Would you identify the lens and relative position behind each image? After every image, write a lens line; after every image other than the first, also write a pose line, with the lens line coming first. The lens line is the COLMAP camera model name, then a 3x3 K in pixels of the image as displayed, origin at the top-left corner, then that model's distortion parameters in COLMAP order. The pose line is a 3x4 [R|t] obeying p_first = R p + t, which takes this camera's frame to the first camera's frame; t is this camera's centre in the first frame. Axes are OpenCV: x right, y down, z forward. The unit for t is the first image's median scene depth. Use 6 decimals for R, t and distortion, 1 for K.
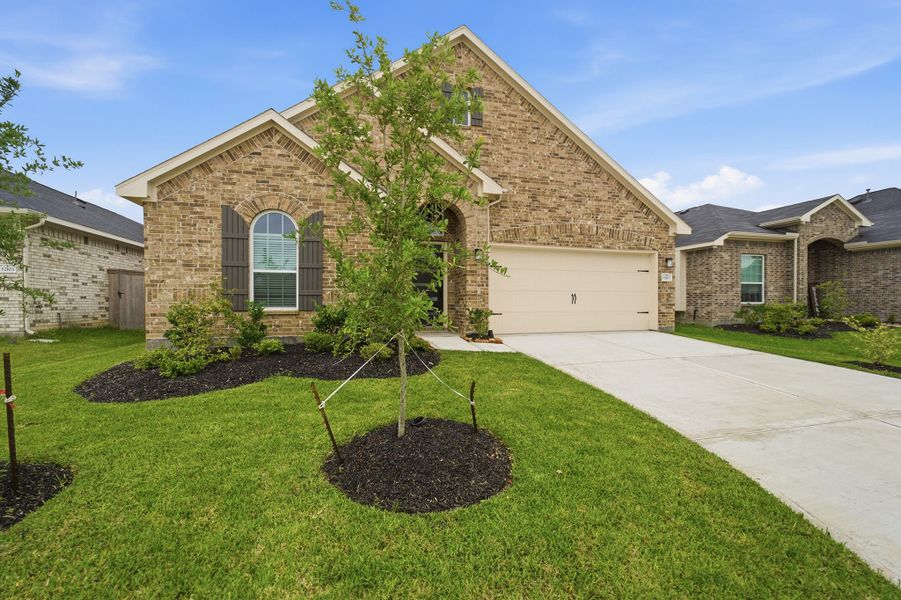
lens RADIAL K [[379.5, 0, 459.0], [0, 379.5, 299.6], [0, 0, 1]] dist [-0.050803, 0.041190]
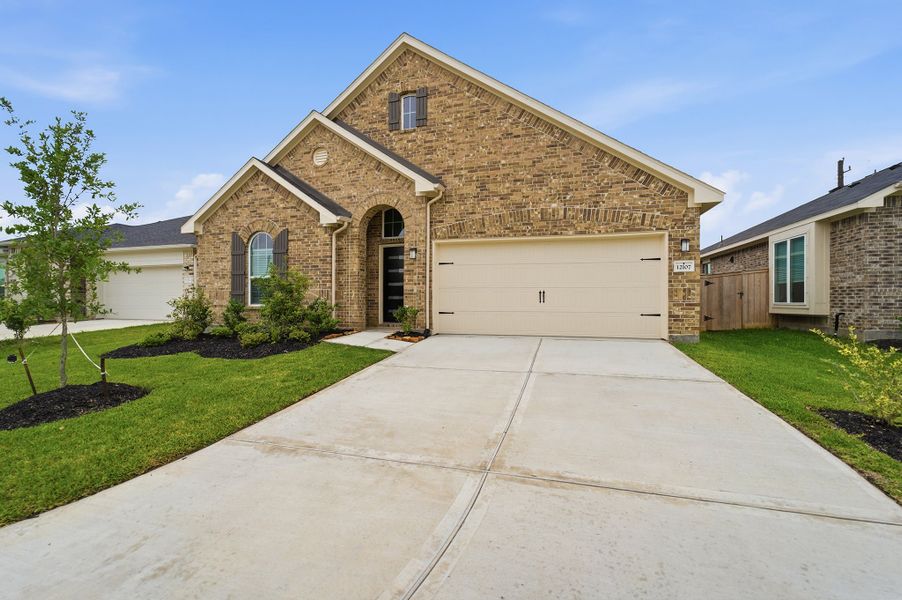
lens RADIAL K [[379.9, 0, 459.5], [0, 379.9, 299.6], [0, 0, 1]] dist [-0.050803, 0.041190]
pose [[0.846259, -0.001264, -0.532770, 0.636170], [0.000629, 0.999999, -0.001373, 0.005649], [0.532771, 0.000827, 0.846259, 0.188141]]
